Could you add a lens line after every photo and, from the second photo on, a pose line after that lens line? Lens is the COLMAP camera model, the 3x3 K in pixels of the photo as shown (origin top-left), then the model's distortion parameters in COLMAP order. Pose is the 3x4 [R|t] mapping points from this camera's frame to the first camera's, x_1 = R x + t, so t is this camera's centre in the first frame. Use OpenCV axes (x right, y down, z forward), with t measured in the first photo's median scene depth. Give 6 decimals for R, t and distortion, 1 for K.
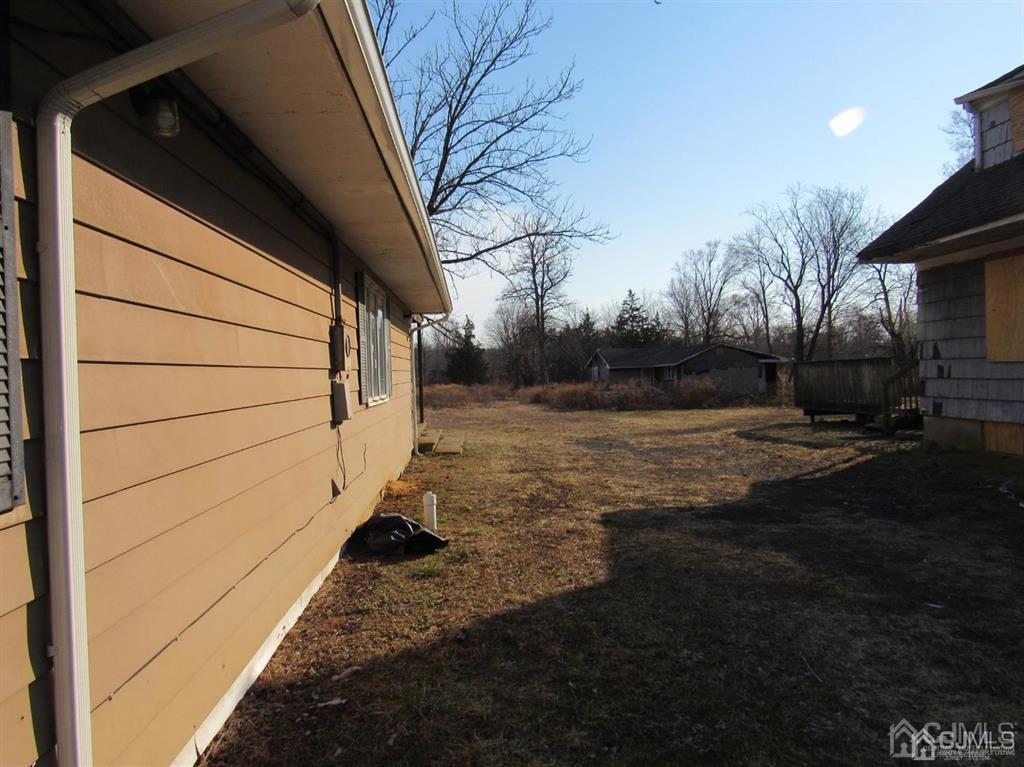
lens RADIAL K [[733.3, 0, 512.0], [0, 733.3, 383.5], [0, 0, 1]] dist [-0.009321, -0.002682]
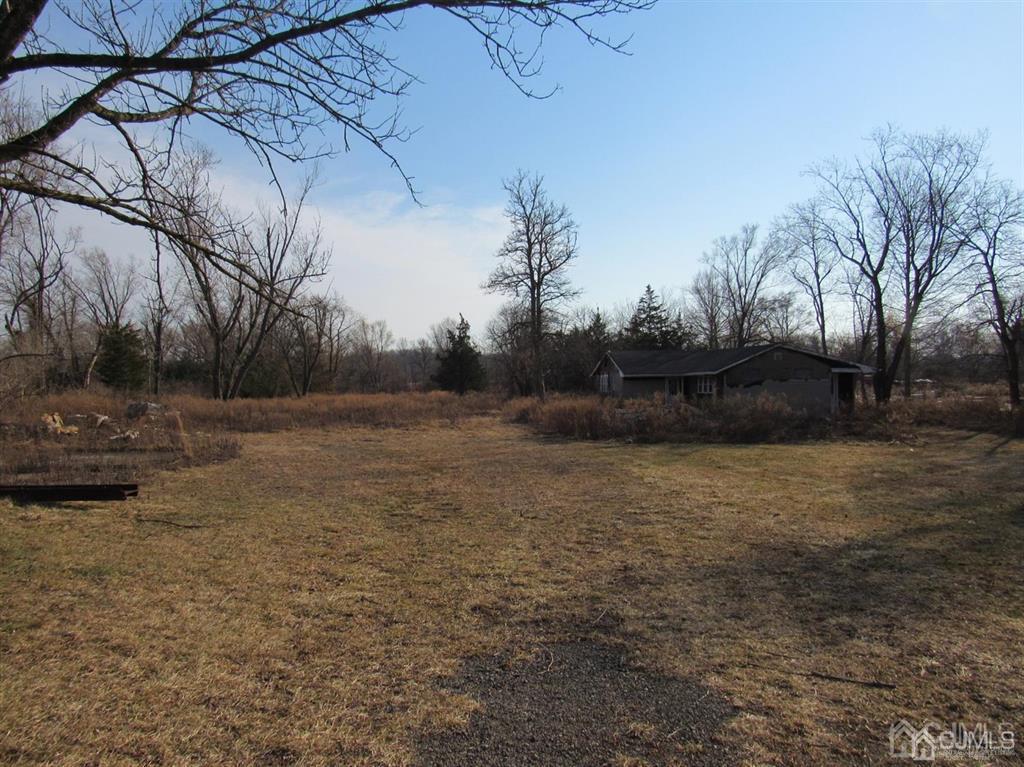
lens RADIAL K [[733.3, 0, 512.0], [0, 733.3, 383.5], [0, 0, 1]] dist [-0.009321, -0.002682]
pose [[0.999697, 0.019291, -0.015268, 0.025903], [-0.019420, 0.999777, -0.008336, -0.004302], [0.015104, 0.008630, 0.999849, 0.209572]]
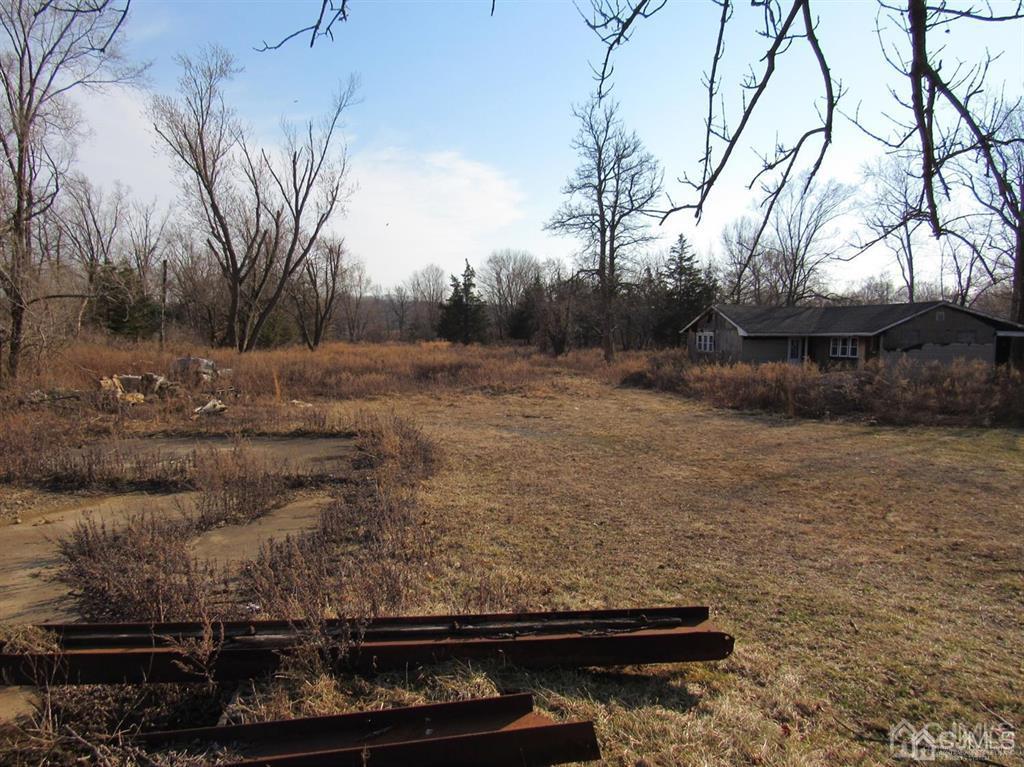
lens RADIAL K [[737.6, 0, 512.1], [0, 737.6, 364.9], [0, 0, 1]] dist [-0.007478, -0.000477]
pose [[0.998249, 0.037143, 0.046036, -0.079808], [-0.038657, 0.998726, 0.032448, -0.006457], [-0.044772, -0.034171, 0.998413, 0.299554]]
